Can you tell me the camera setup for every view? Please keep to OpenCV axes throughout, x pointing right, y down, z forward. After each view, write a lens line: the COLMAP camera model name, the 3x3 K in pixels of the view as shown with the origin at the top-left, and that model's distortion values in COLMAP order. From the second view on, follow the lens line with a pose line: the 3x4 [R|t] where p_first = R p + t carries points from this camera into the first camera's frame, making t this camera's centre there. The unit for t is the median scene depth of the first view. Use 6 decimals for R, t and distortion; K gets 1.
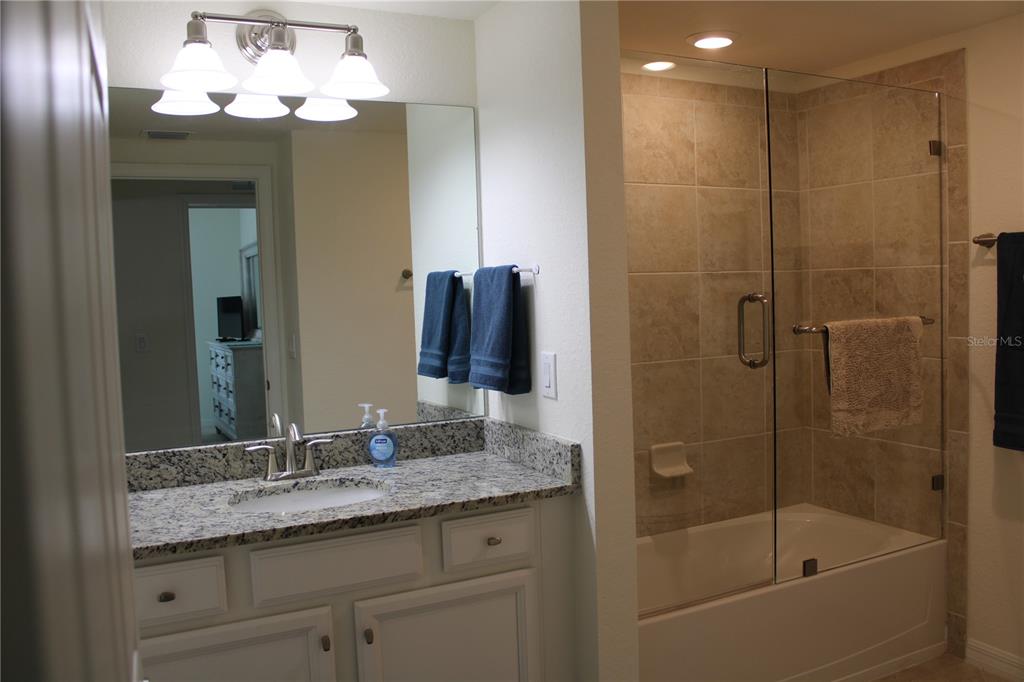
lens RADIAL K [[858.7, 0, 504.4], [0, 858.7, 345.2], [0, 0, 1]] dist [-0.162092, 0.142889]
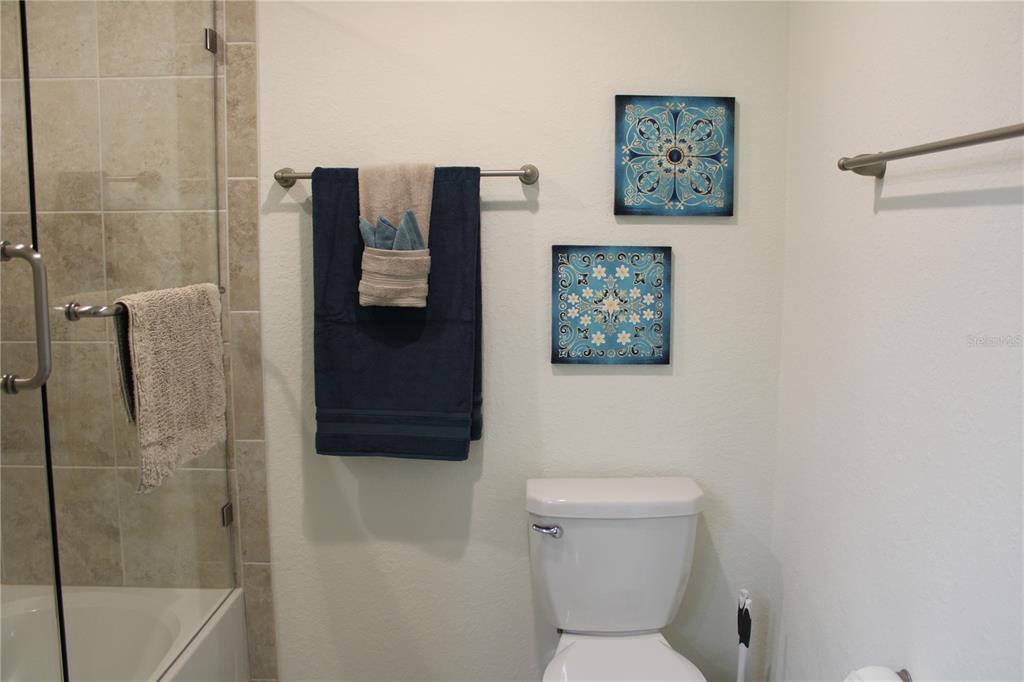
lens RADIAL K [[858.7, 0, 515.0], [0, 858.7, 334.9], [0, 0, 1]] dist [-0.162092, 0.142889]
pose [[0.441490, -0.067114, 0.894753, -0.007012], [0.045965, 0.997581, 0.052147, -0.016496], [-0.896088, 0.018105, 0.443507, 0.462219]]
